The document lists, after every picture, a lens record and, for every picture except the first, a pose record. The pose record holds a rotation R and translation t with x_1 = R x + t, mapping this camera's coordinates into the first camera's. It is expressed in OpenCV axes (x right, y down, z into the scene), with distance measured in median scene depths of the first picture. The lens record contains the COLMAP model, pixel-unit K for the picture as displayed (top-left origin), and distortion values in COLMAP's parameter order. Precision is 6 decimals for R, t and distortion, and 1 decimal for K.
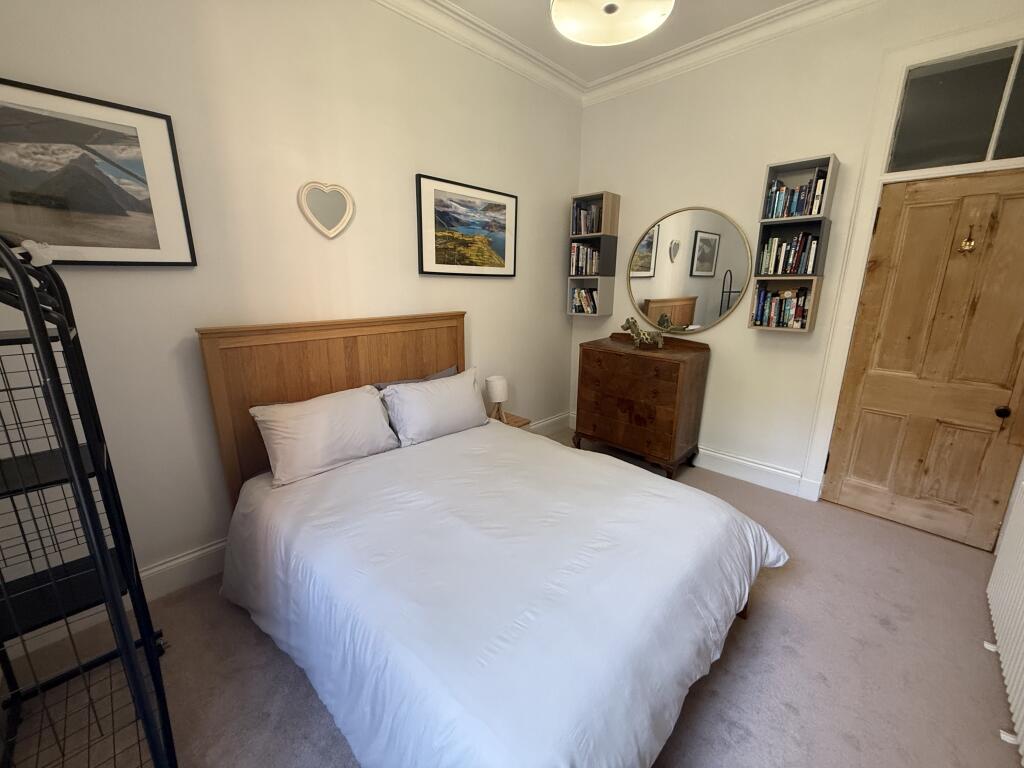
lens RADIAL K [[407.6, 0, 509.7], [0, 407.6, 384.0], [0, 0, 1]] dist [0.001339, -0.000302]
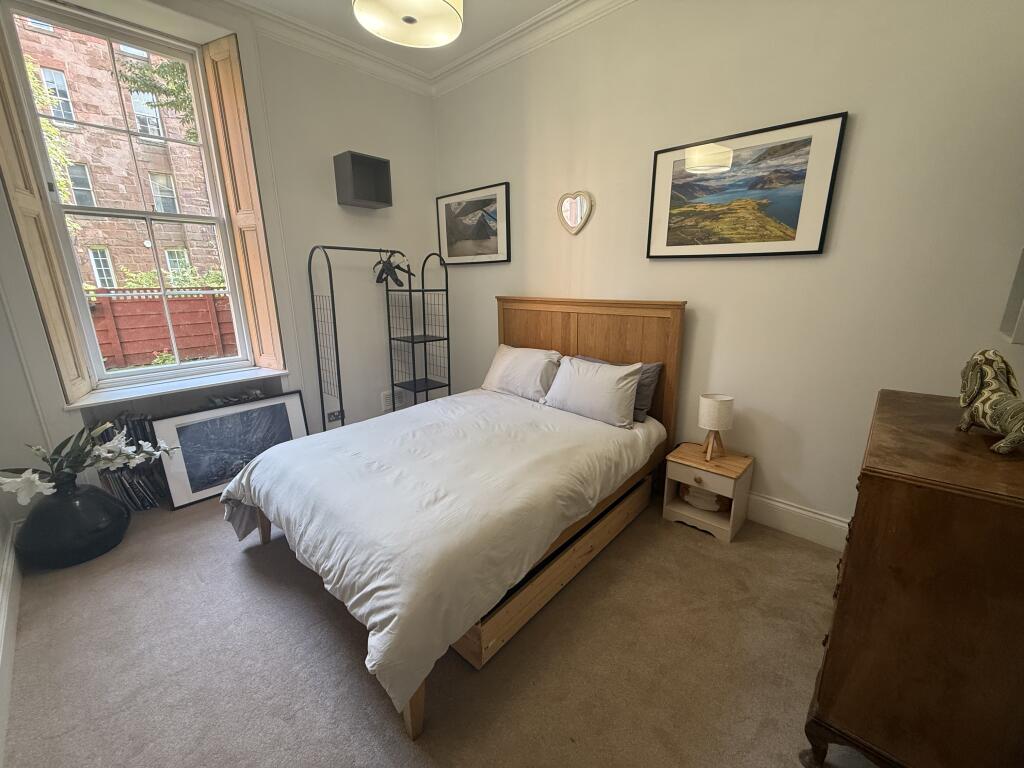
lens RADIAL K [[407.6, 0, 509.7], [0, 407.6, 384.0], [0, 0, 1]] dist [0.001339, -0.000302]
pose [[0.024691, 0.248719, -0.968261, 0.763398], [-0.237540, 0.942276, 0.235987, -0.139803], [0.971064, 0.224174, 0.082347, 0.665485]]
